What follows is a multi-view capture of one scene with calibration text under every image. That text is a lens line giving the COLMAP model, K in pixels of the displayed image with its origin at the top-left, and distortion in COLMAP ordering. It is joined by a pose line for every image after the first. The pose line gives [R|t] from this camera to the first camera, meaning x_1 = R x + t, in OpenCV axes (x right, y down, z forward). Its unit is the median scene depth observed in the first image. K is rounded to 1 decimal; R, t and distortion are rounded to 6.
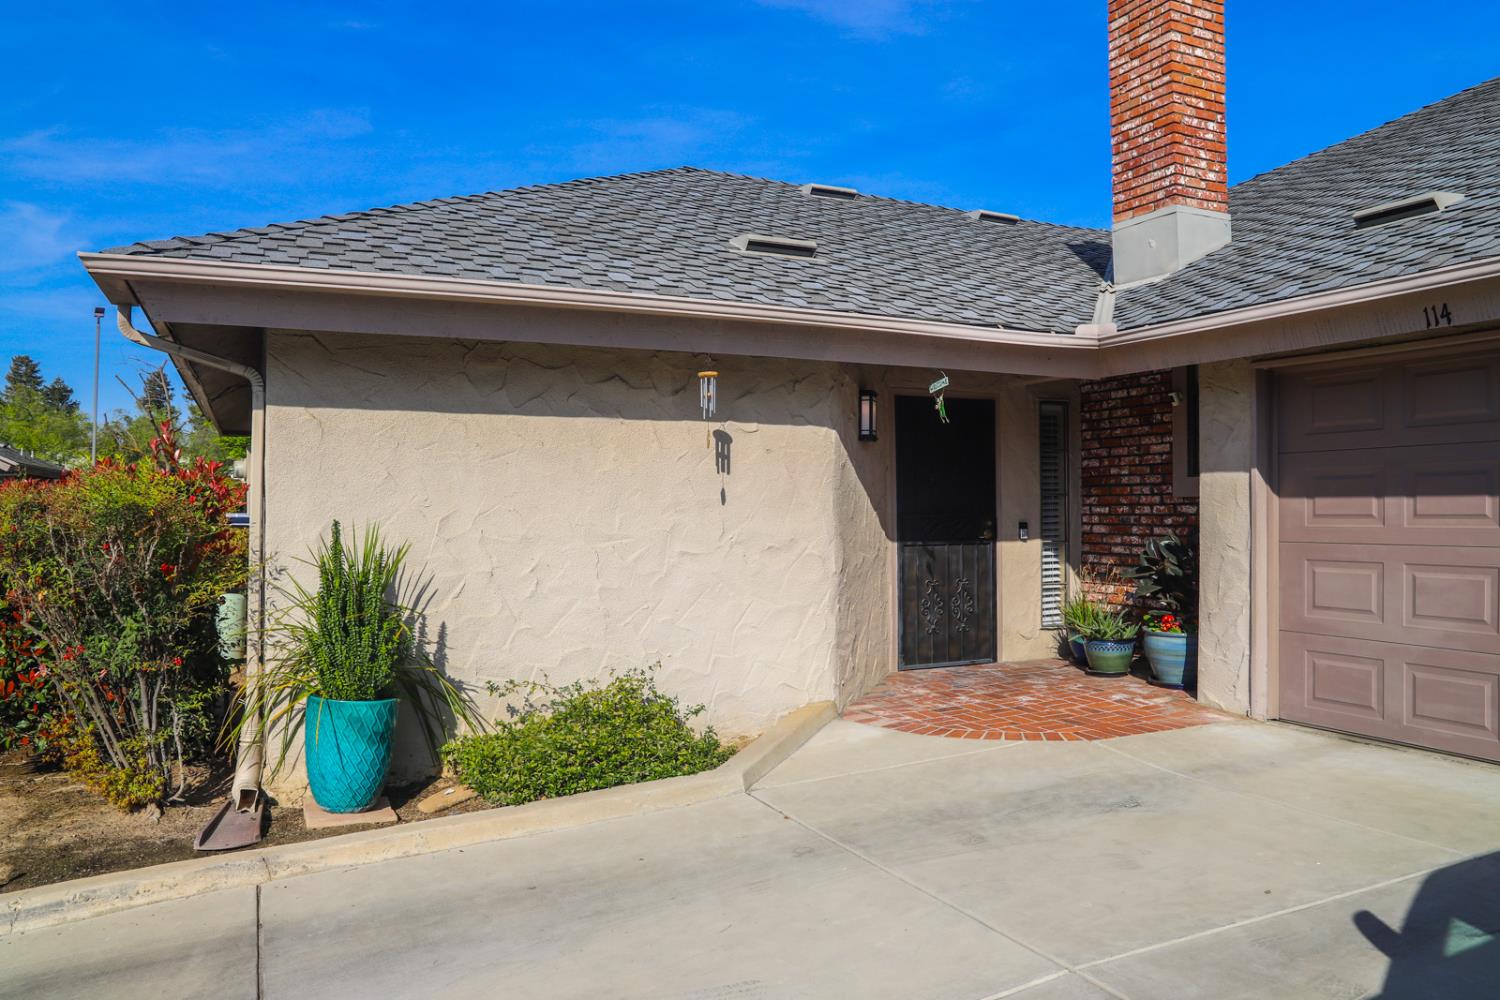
lens RADIAL K [[1118.3, 0, 750.0], [0, 1118.3, 500.0], [0, 0, 1]] dist [-0.120562, 0.093800]
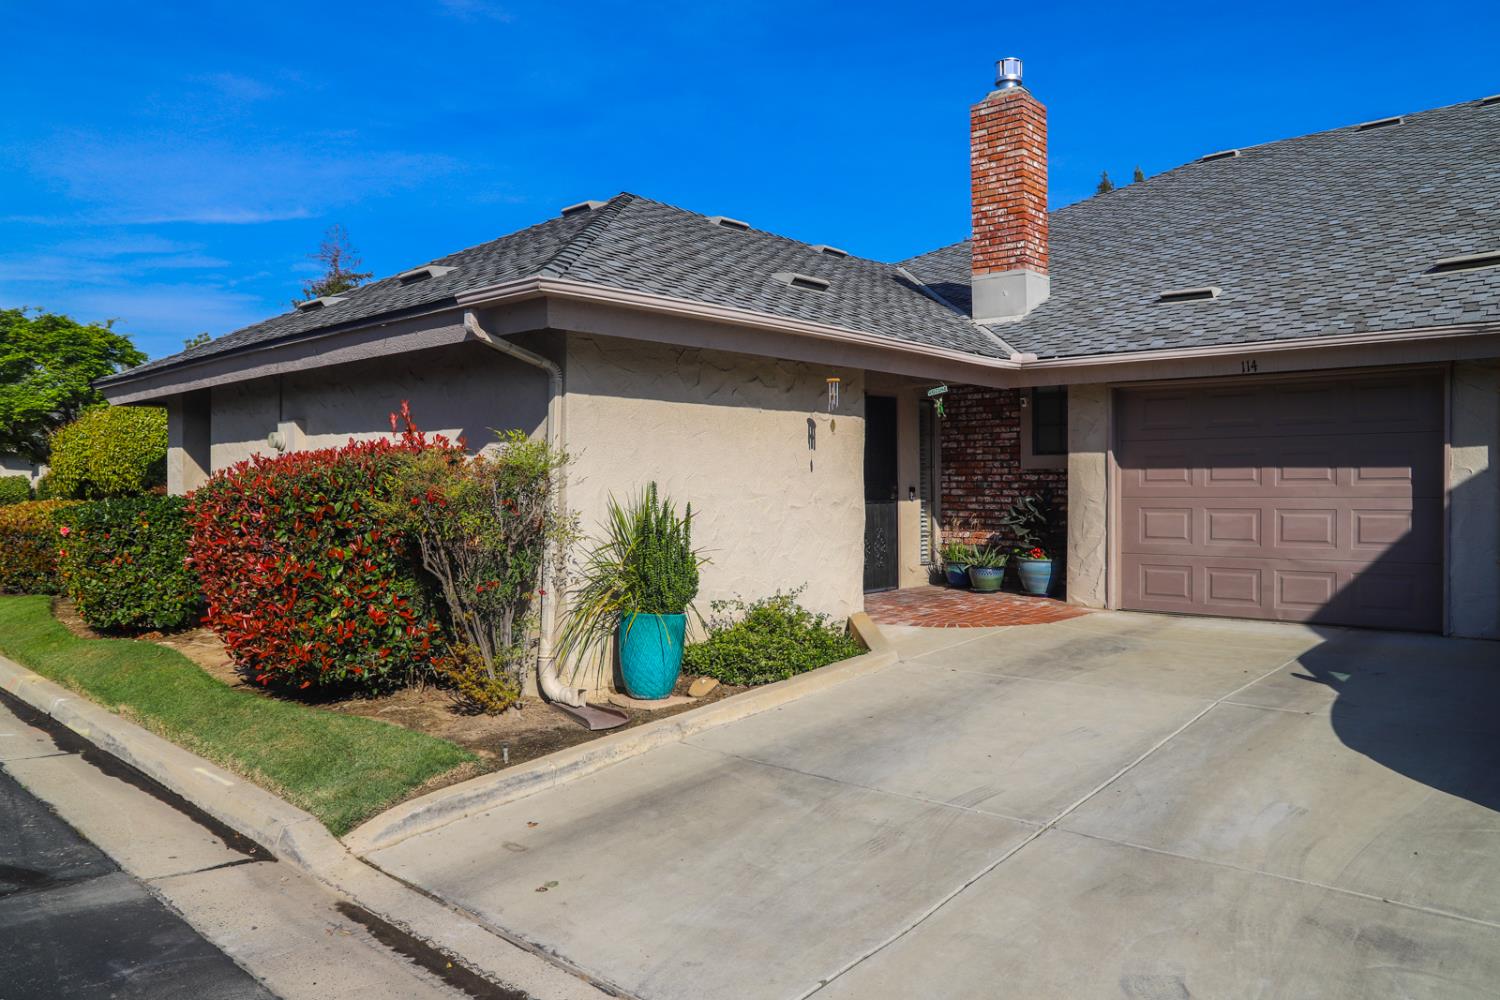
lens RADIAL K [[1118.3, 0, 750.0], [0, 1118.3, 500.0], [0, 0, 1]] dist [-0.120562, 0.093800]
pose [[0.908614, -0.007661, 0.417566, -0.564662], [-0.000760, 0.999800, 0.019995, 0.009182], [-0.417636, -0.018485, 0.908426, -0.192925]]
